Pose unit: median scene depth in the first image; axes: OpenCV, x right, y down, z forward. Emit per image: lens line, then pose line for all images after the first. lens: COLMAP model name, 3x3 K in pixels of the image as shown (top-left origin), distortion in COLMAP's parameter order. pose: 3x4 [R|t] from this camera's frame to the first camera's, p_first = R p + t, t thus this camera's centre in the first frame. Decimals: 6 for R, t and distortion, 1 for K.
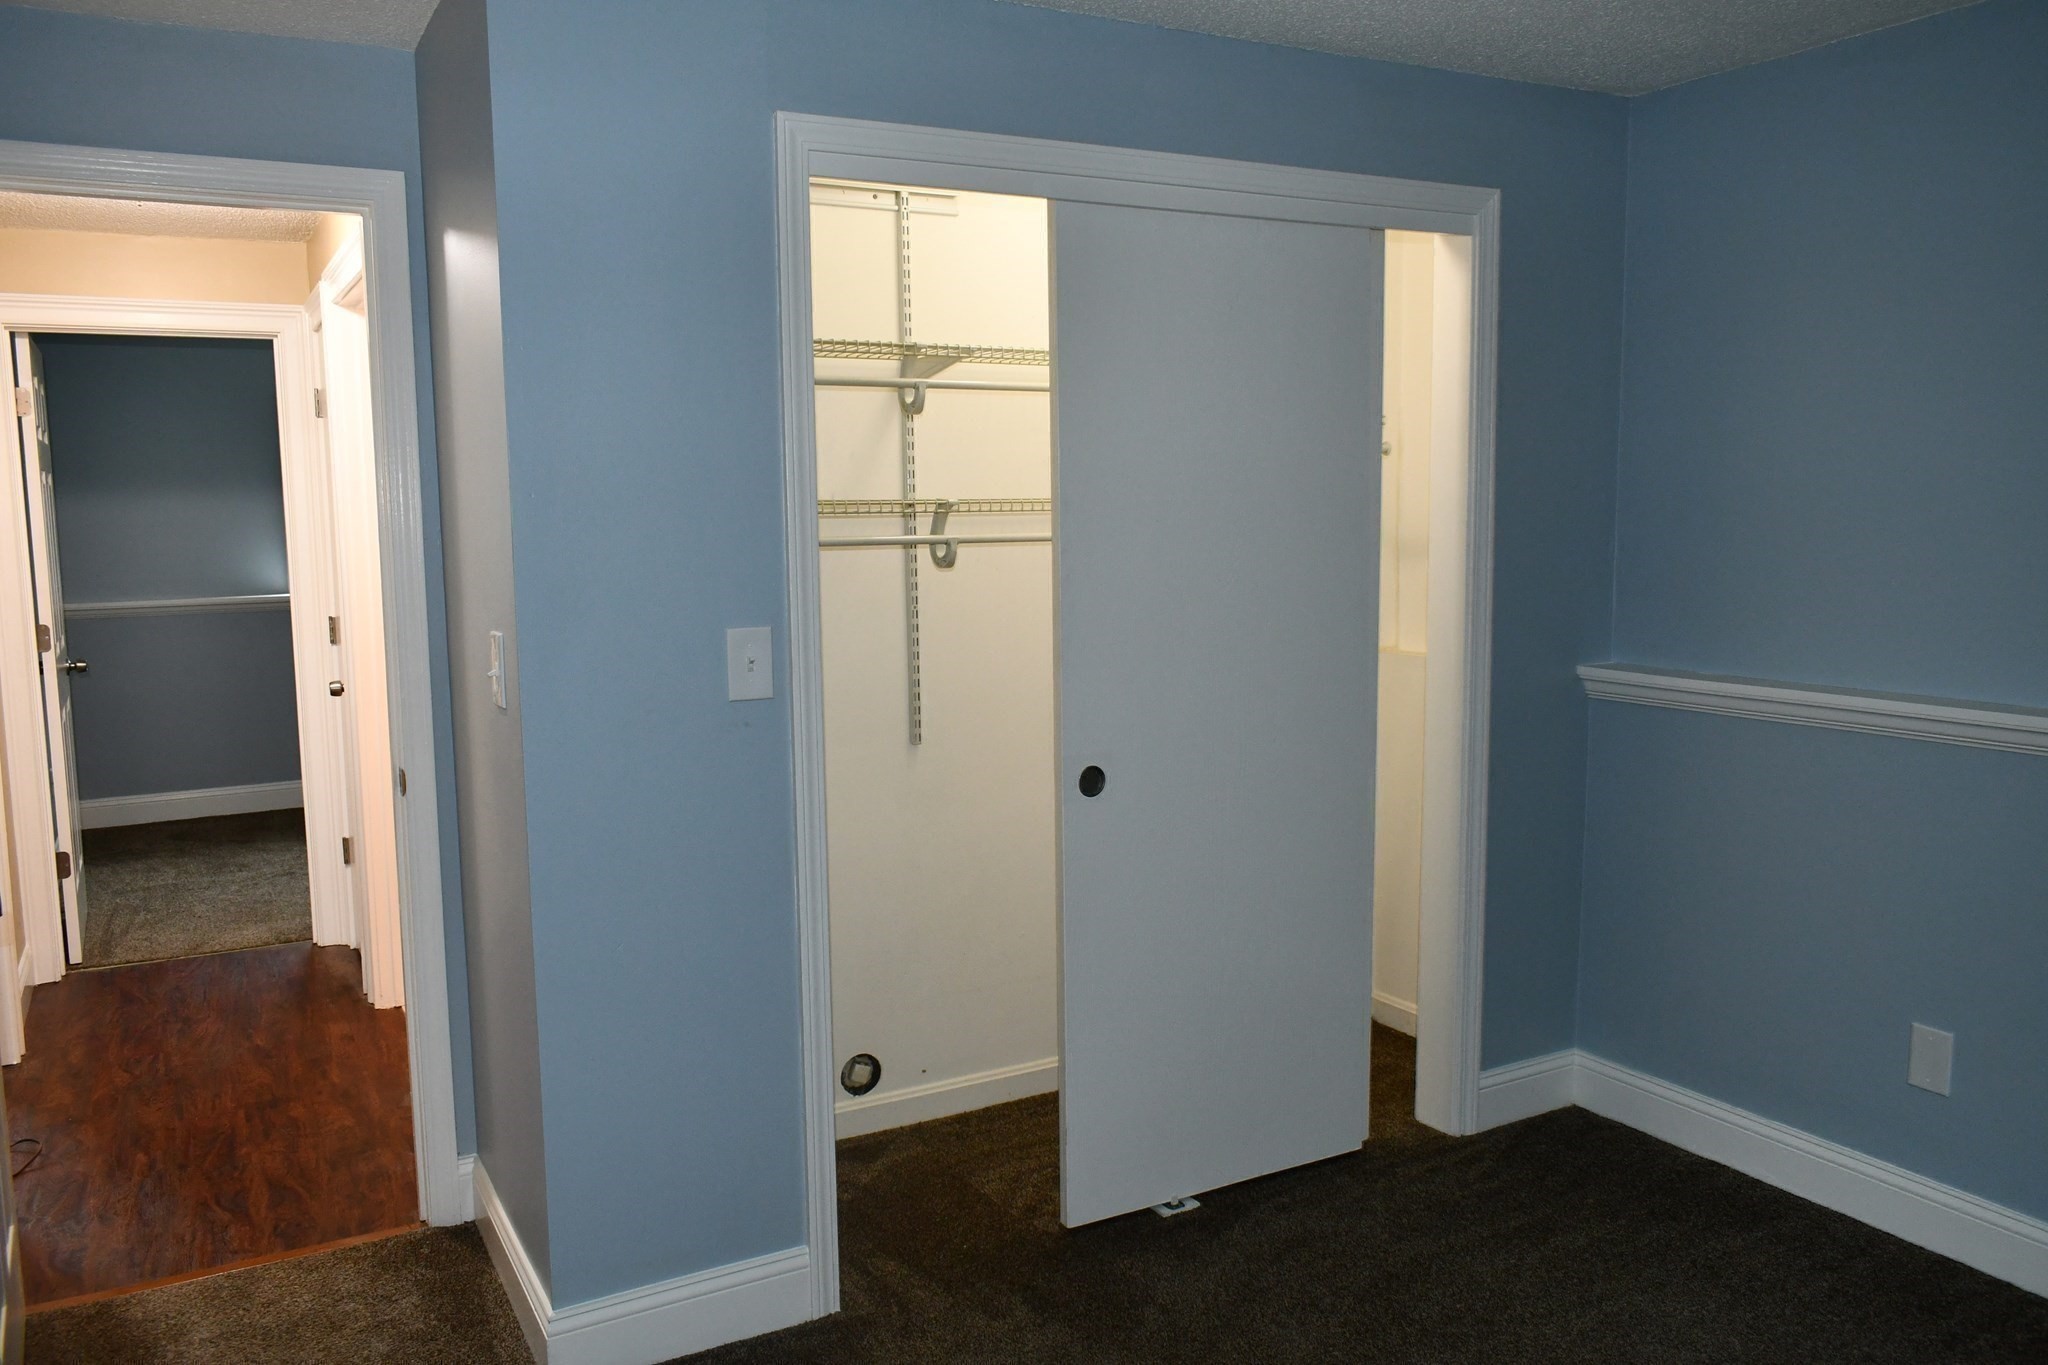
lens RADIAL K [[1569.9, 0, 1028.9], [0, 1569.9, 680.0], [0, 0, 1]] dist [-0.021890, 0.018850]
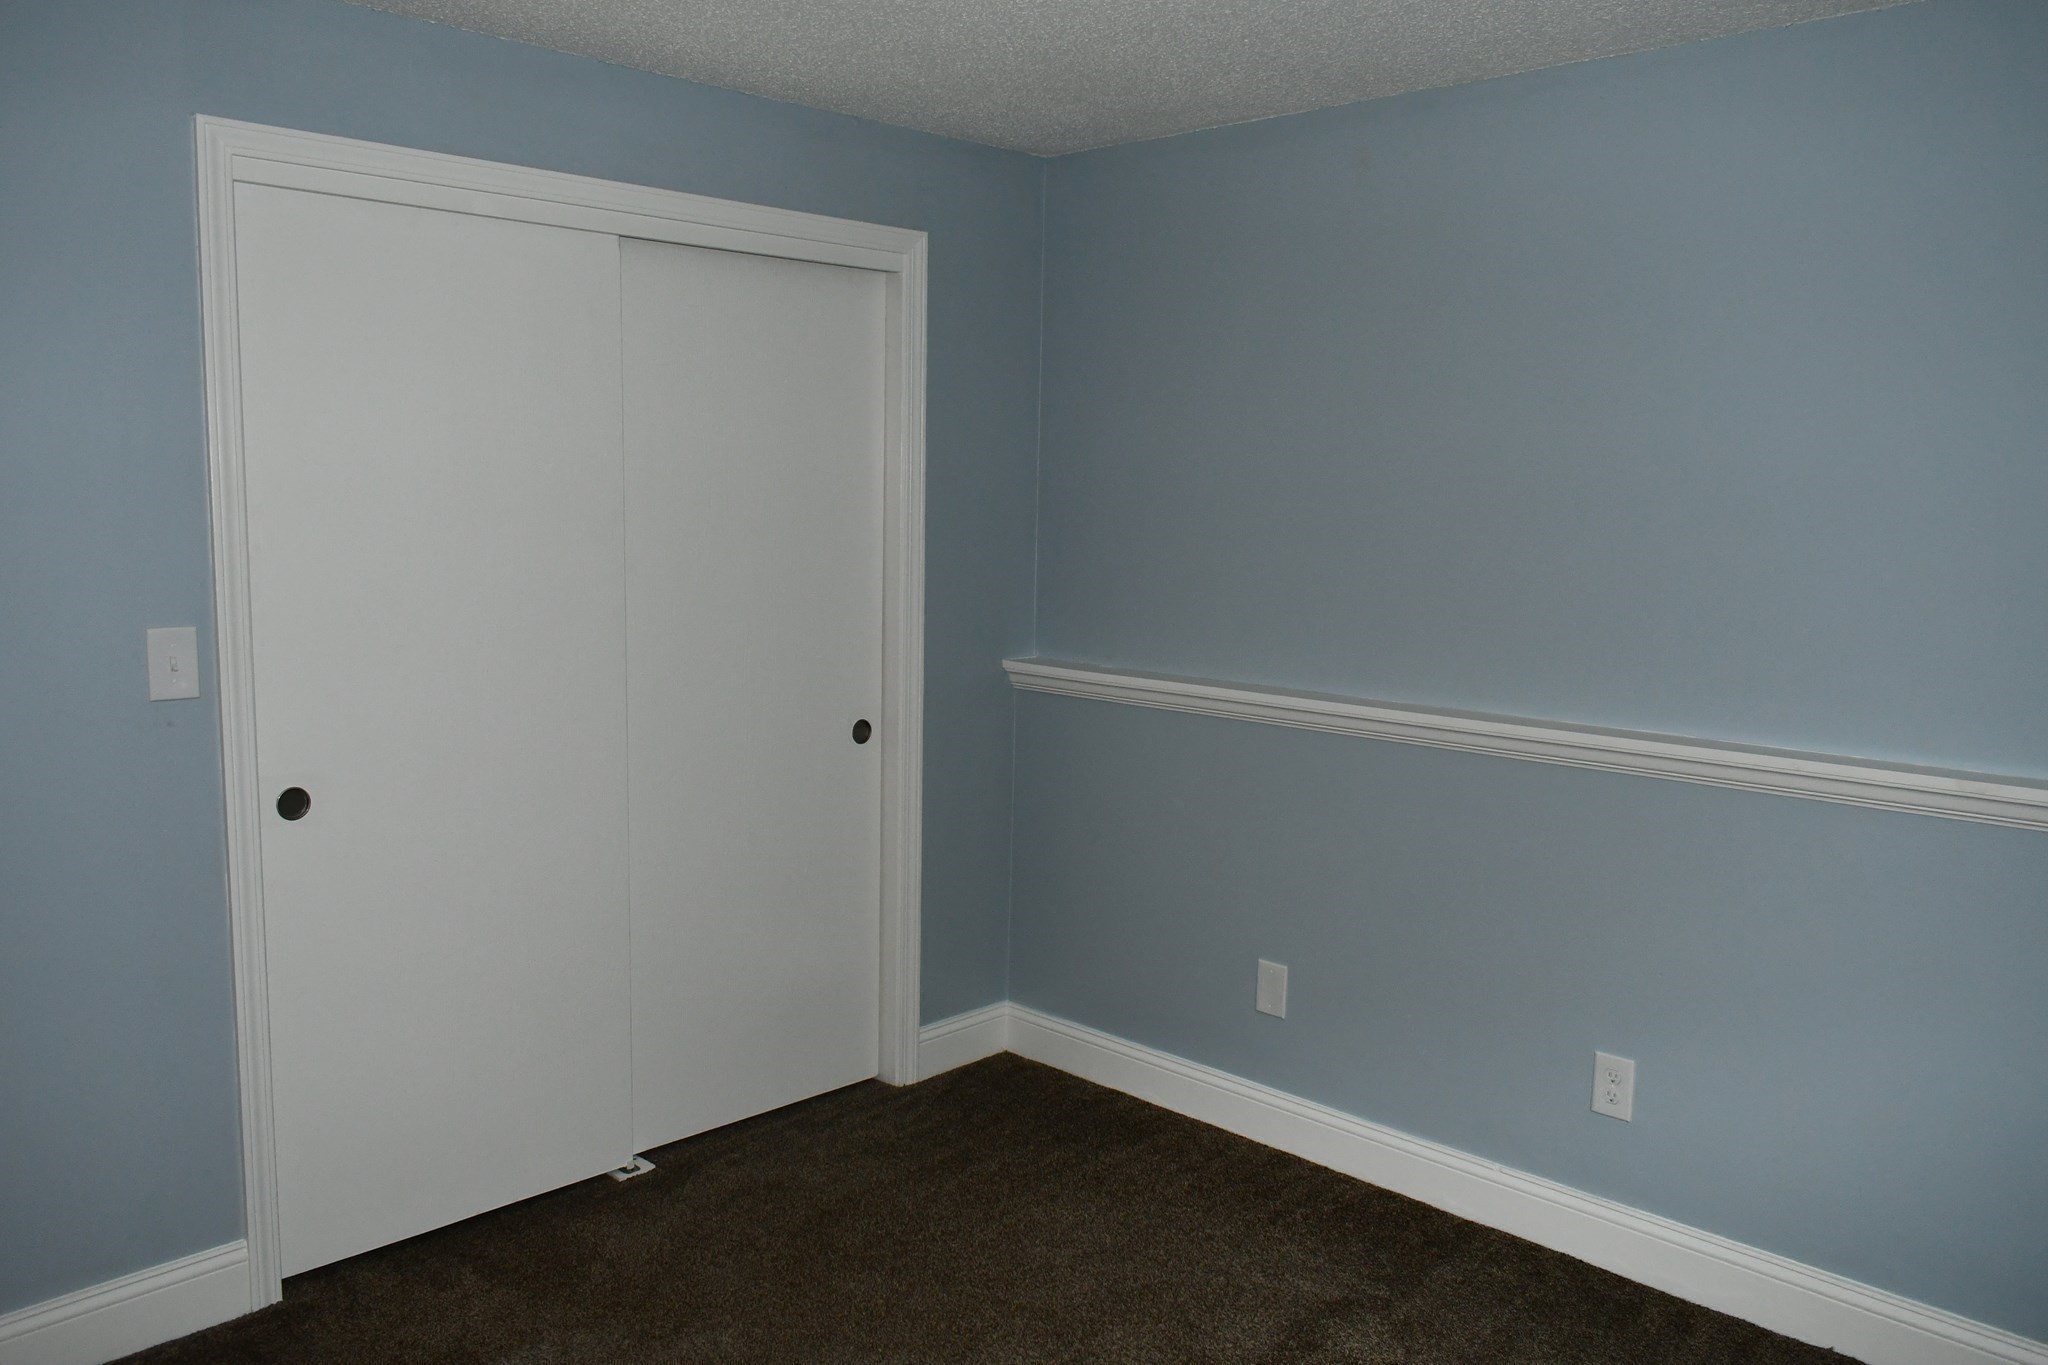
lens RADIAL K [[1569.9, 0, 1023.8], [0, 1569.9, 683.6], [0, 0, 1]] dist [-0.021890, 0.018850]
pose [[0.958592, -0.006665, 0.284706, 0.052154], [0.003162, 0.999914, 0.012763, -0.007989], [-0.284766, -0.011335, 0.958530, -0.098699]]
